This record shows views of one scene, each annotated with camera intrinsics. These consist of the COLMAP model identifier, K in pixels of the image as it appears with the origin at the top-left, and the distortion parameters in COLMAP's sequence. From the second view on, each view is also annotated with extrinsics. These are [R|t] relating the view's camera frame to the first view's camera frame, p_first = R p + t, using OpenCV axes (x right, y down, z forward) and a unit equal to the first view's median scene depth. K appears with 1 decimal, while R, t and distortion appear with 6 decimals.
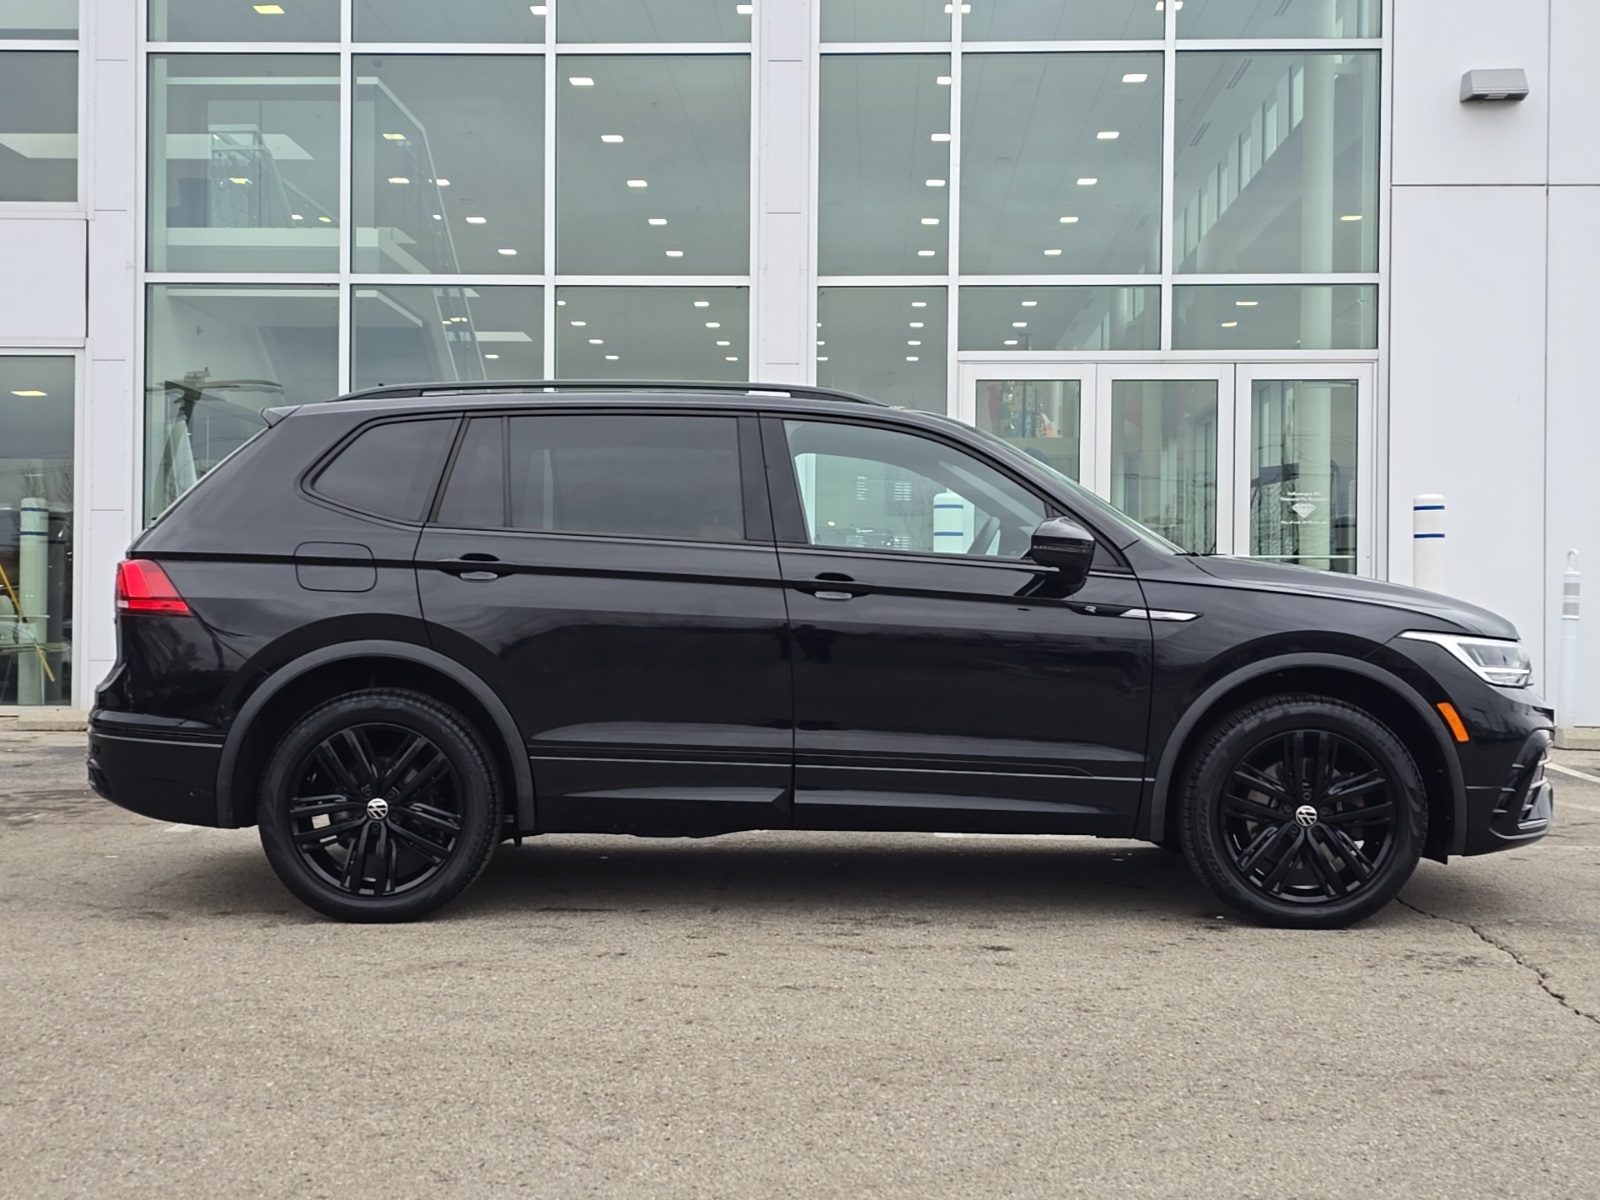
lens RADIAL K [[2156.4, 0, 800.0], [0, 2156.4, 600.0], [0, 0, 1]] dist [0.158609, -0.341244]
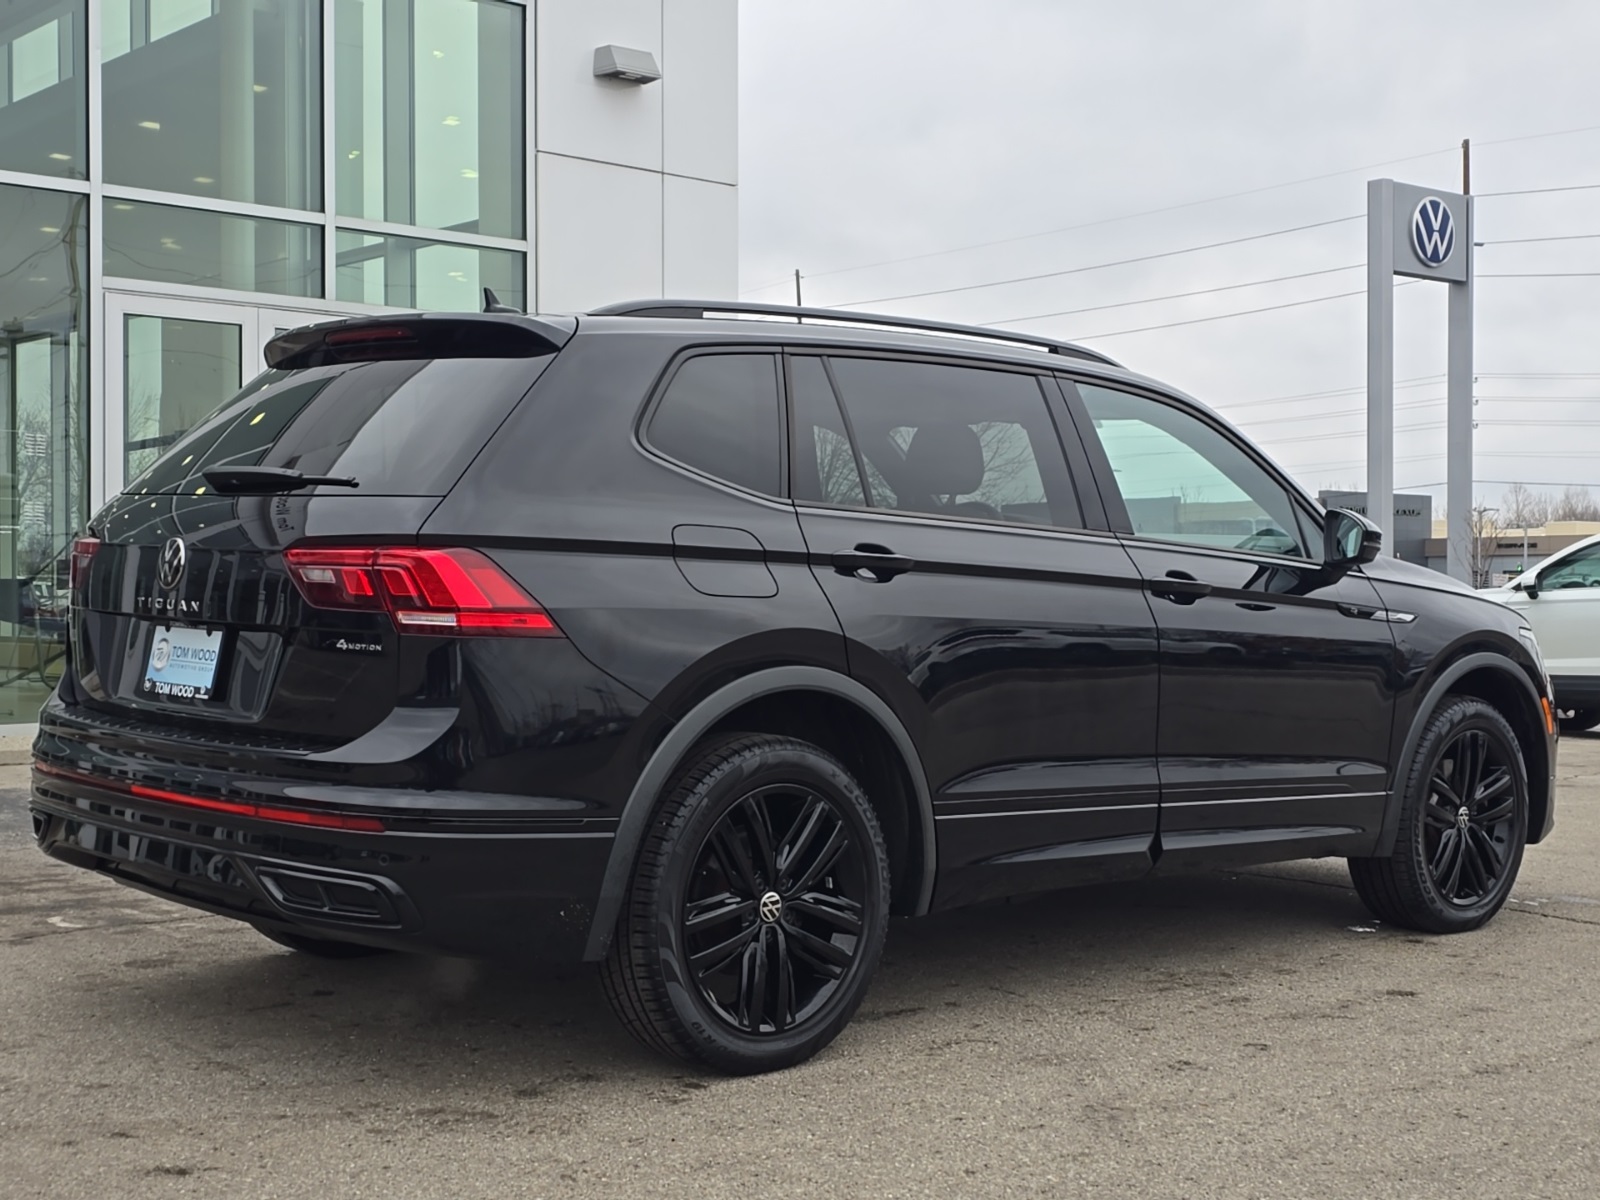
lens RADIAL K [[2156.4, 0, 800.0], [0, 2156.4, 600.0], [0, 0, 1]] dist [0.158609, -0.341244]
pose [[0.726300, -0.007654, 0.687336, -0.679839], [-0.002789, 0.999897, 0.014081, -0.012951], [-0.687373, -0.012144, 0.726203, 0.497681]]
